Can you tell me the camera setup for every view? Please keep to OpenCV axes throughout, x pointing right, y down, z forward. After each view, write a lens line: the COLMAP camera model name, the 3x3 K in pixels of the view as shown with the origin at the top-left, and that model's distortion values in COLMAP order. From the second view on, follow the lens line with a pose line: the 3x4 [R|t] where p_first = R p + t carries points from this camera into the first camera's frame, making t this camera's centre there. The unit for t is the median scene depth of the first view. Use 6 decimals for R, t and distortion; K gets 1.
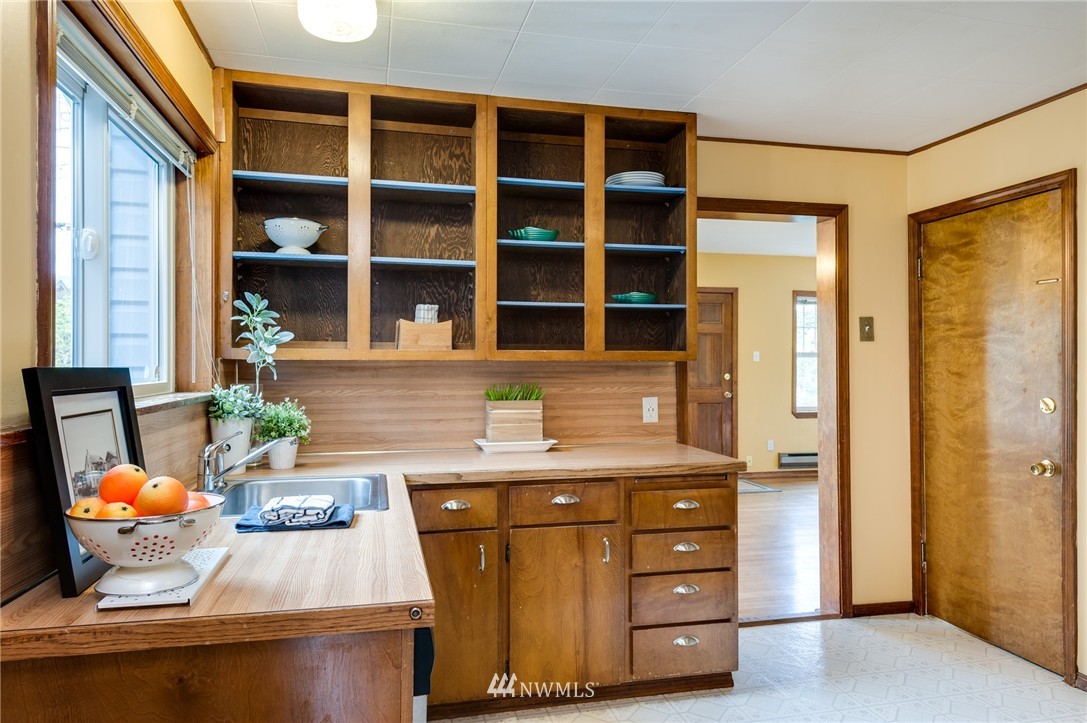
lens RADIAL K [[699.0, 0, 541.8], [0, 699.0, 363.9], [0, 0, 1]] dist [0.000399, -0.000582]
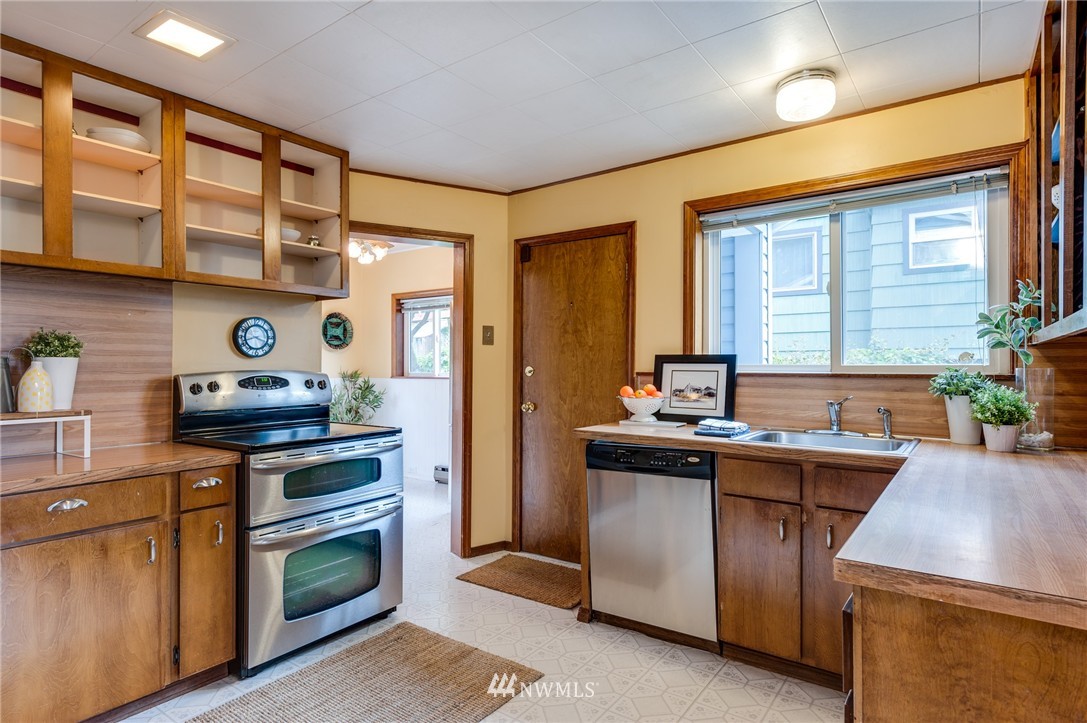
lens RADIAL K [[594.8, 0, 545.0], [0, 594.8, 360.2], [0, 0, 1]] dist [0.006011, 0.000203]
pose [[-0.757464, -0.003957, -0.652865, 0.602875], [0.002875, 0.999952, -0.009396, 0.020851], [0.652871, -0.008995, -0.757416, 1.061753]]
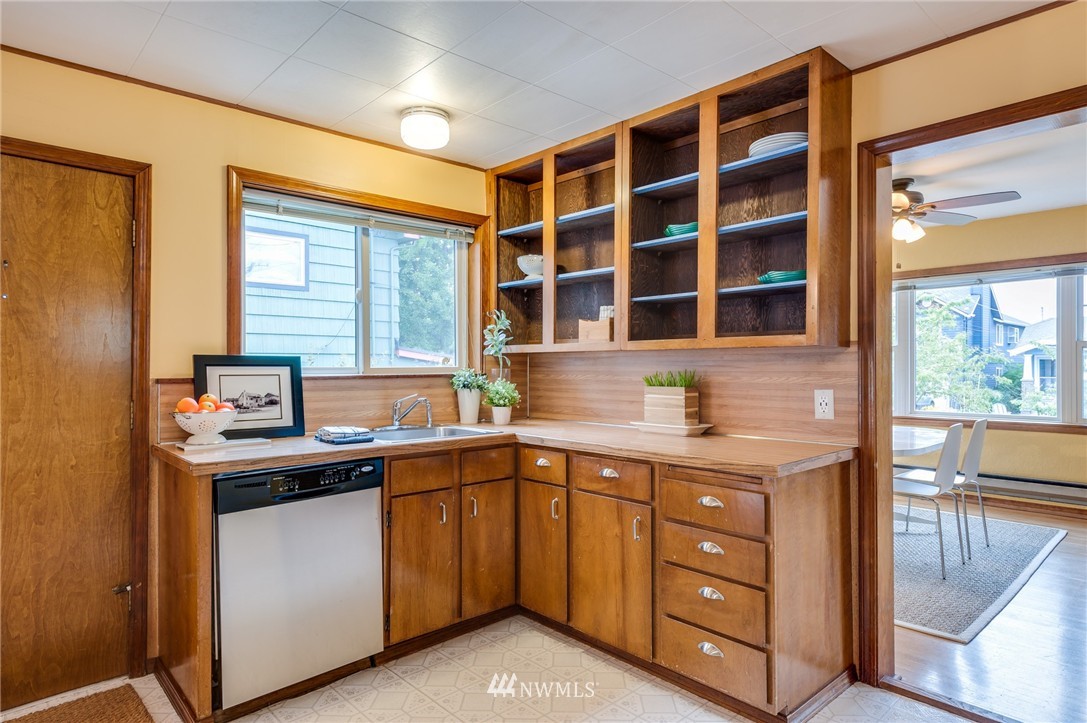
lens RADIAL K [[628.2, 0, 541.9], [0, 628.2, 365.1], [0, 0, 1]] dist [0.024097, -0.000319]
pose [[0.491774, -0.000390, -0.870723, 0.734988], [0.004770, 0.999986, 0.002246, 0.015858], [0.870710, -0.005257, 0.491770, 0.354696]]
